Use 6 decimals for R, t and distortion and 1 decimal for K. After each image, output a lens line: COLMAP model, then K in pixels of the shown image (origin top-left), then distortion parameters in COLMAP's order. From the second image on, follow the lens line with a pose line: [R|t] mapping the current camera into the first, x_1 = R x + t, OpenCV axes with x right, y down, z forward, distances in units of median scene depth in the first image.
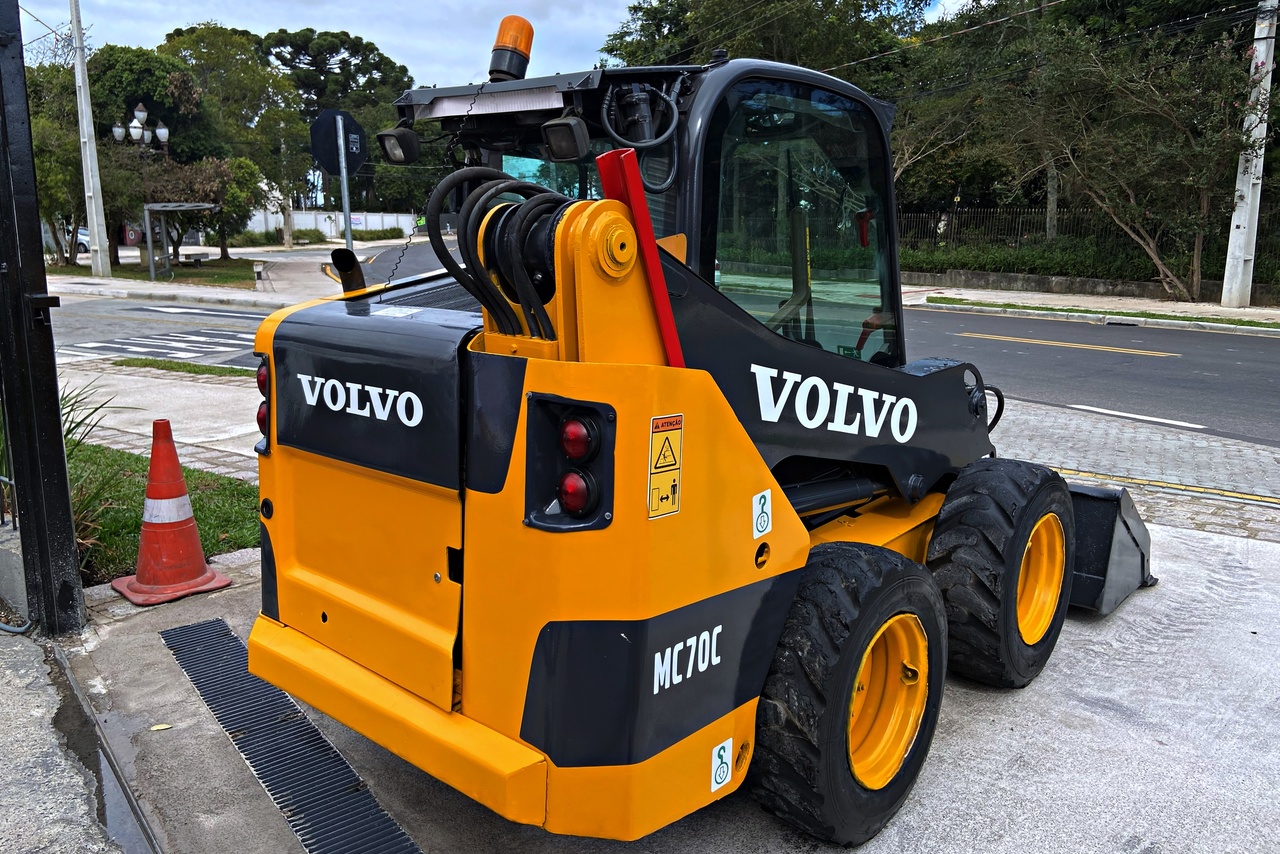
lens RADIAL K [[953.5, 0, 628.1], [0, 953.5, 406.2], [0, 0, 1]] dist [0.132815, -0.174708]
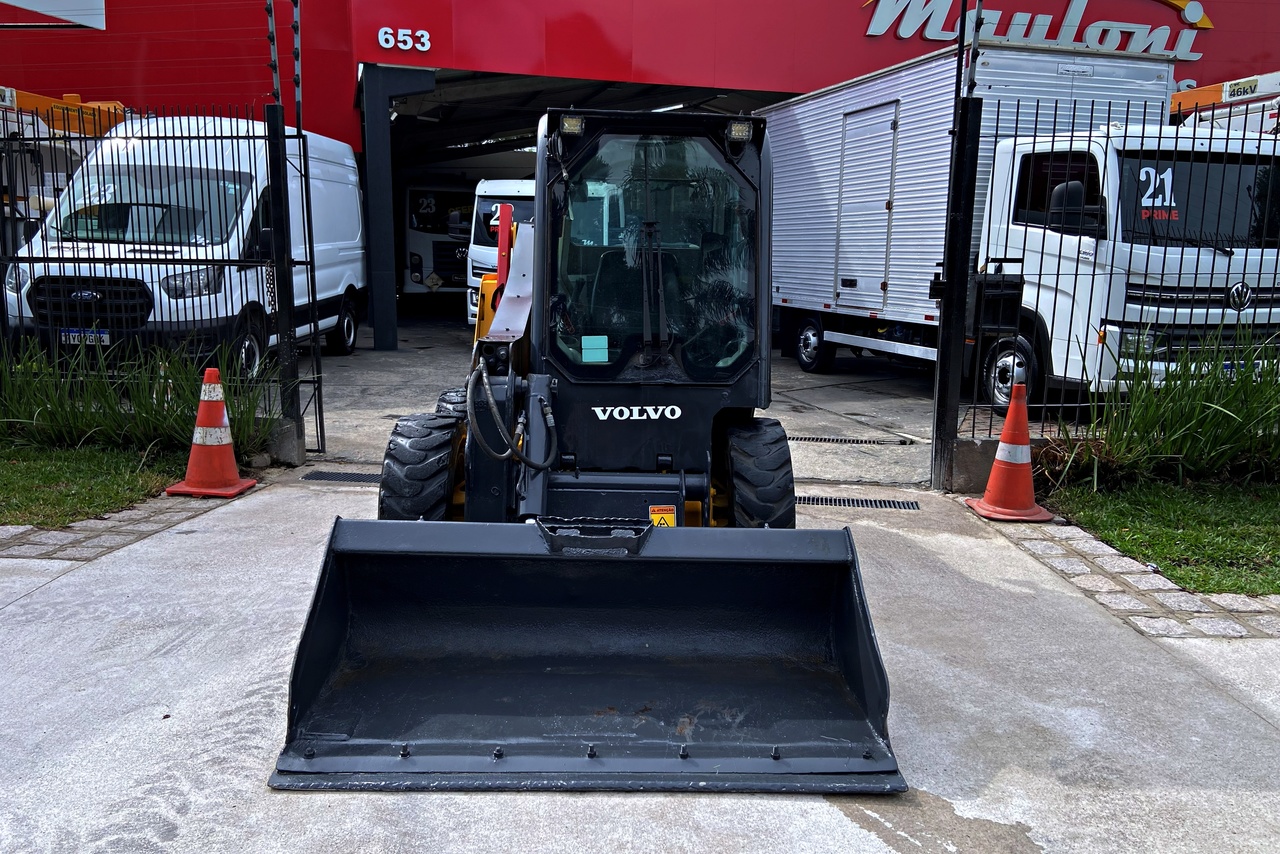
lens RADIAL K [[946.0, 0, 628.2], [0, 946.0, 404.4], [0, 0, 1]] dist [0.127393, -0.166380]
pose [[-0.731224, 0.084833, -0.676842, 1.291370], [-0.142072, 0.951537, 0.272750, -0.393084], [0.667179, 0.295601, -0.683734, 2.512869]]
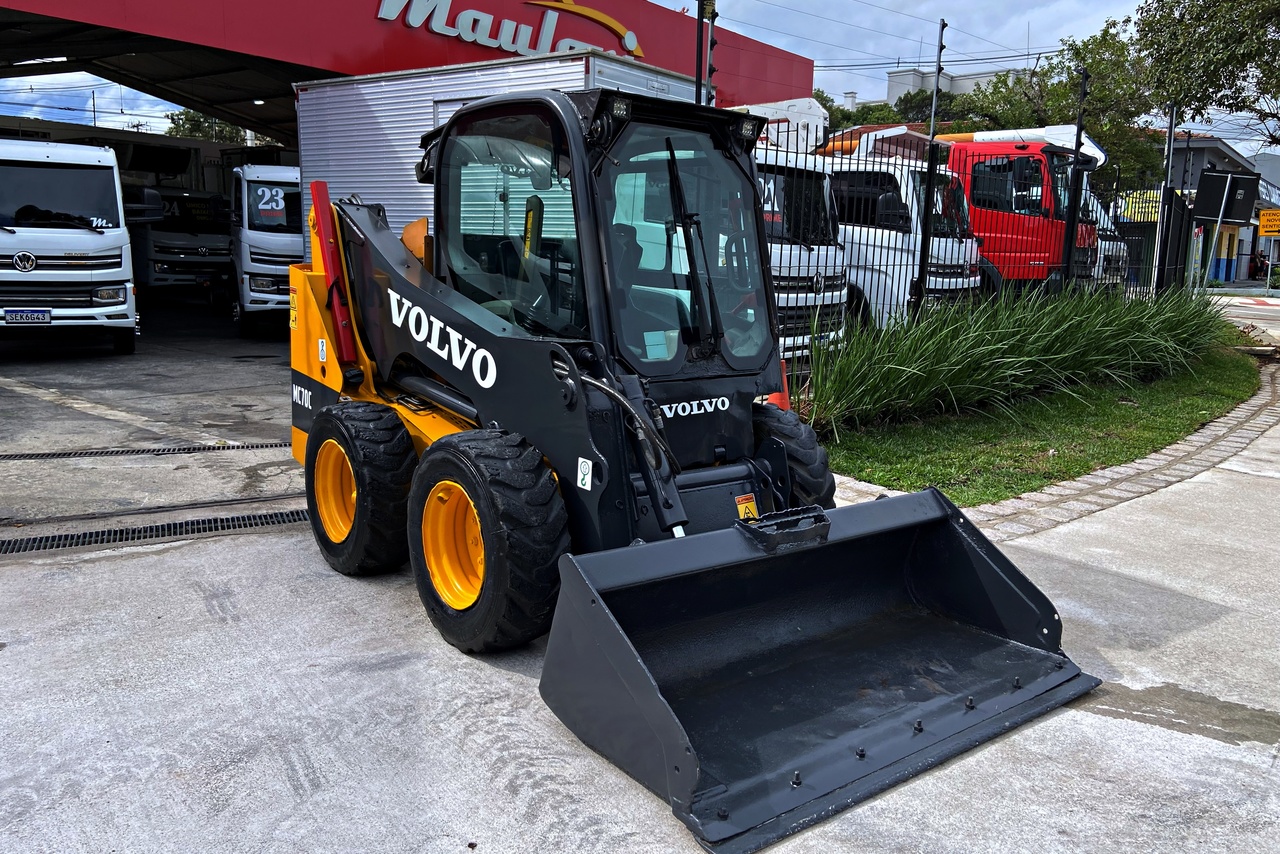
lens RADIAL K [[953.5, 0, 628.1], [0, 953.5, 406.2], [0, 0, 1]] dist [0.132815, -0.174708]
pose [[-0.186323, 0.138242, -0.972714, 1.726851], [-0.198350, 0.964373, 0.175051, -0.223101], [0.962258, 0.225554, -0.152264, 1.660916]]
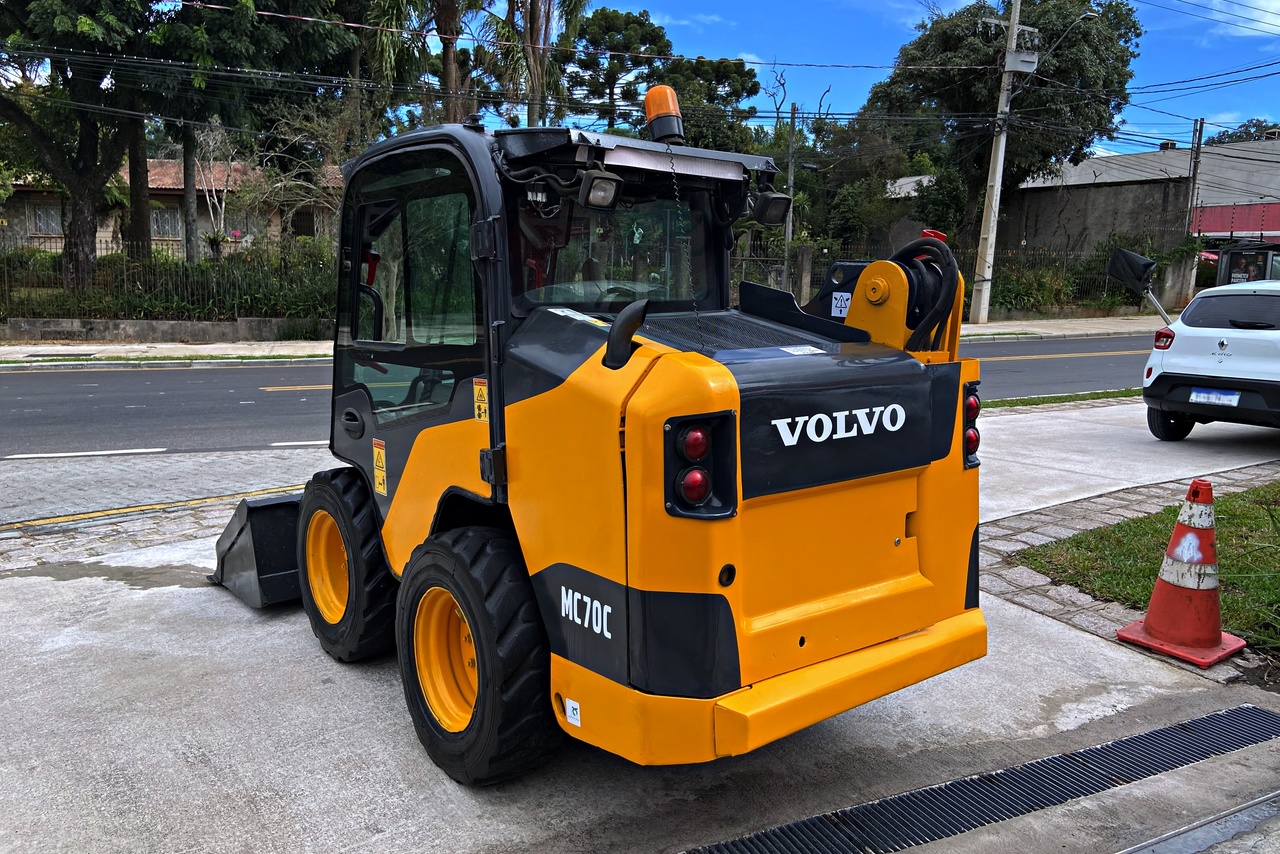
lens RADIAL K [[956.5, 0, 644.1], [0, 956.5, 408.0], [0, 0, 1]] dist [0.136253, -0.177473]
pose [[0.188760, -0.133007, 0.972974, -1.261140], [0.165253, 0.980959, 0.102039, -0.160711], [-0.968019, 0.141526, 0.207146, 0.852379]]
